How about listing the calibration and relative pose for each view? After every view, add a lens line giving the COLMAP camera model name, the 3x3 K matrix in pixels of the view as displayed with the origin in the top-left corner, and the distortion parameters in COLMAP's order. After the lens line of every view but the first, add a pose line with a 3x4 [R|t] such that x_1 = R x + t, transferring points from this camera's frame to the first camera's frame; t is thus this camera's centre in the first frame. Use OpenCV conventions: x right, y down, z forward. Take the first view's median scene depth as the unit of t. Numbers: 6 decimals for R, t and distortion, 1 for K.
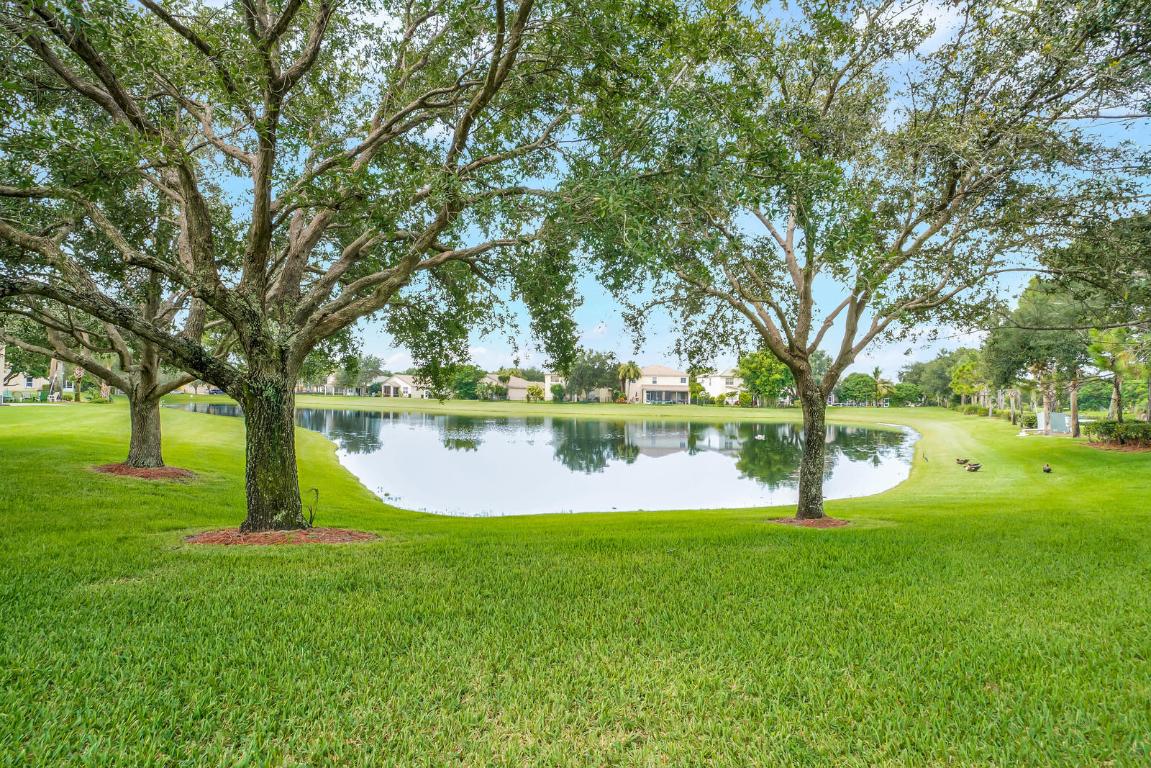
lens RADIAL K [[542.0, 0, 568.8], [0, 542.0, 379.1], [0, 0, 1]] dist [-0.023063, -0.000026]
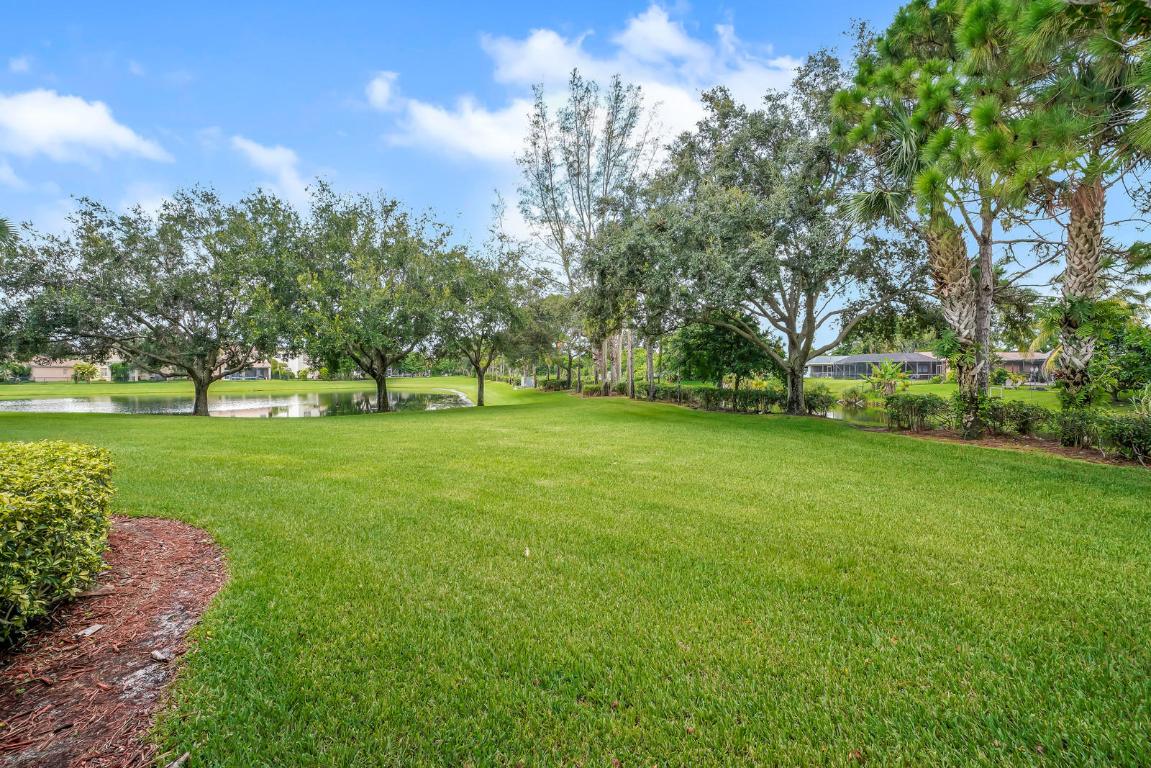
lens RADIAL K [[542.0, 0, 568.8], [0, 542.0, 379.1], [0, 0, 1]] dist [-0.023063, -0.000026]
pose [[0.680371, -0.032848, 0.732131, -0.325782], [-0.005208, 0.998753, 0.049650, -0.022356], [-0.732849, -0.037593, 0.679352, -0.344746]]
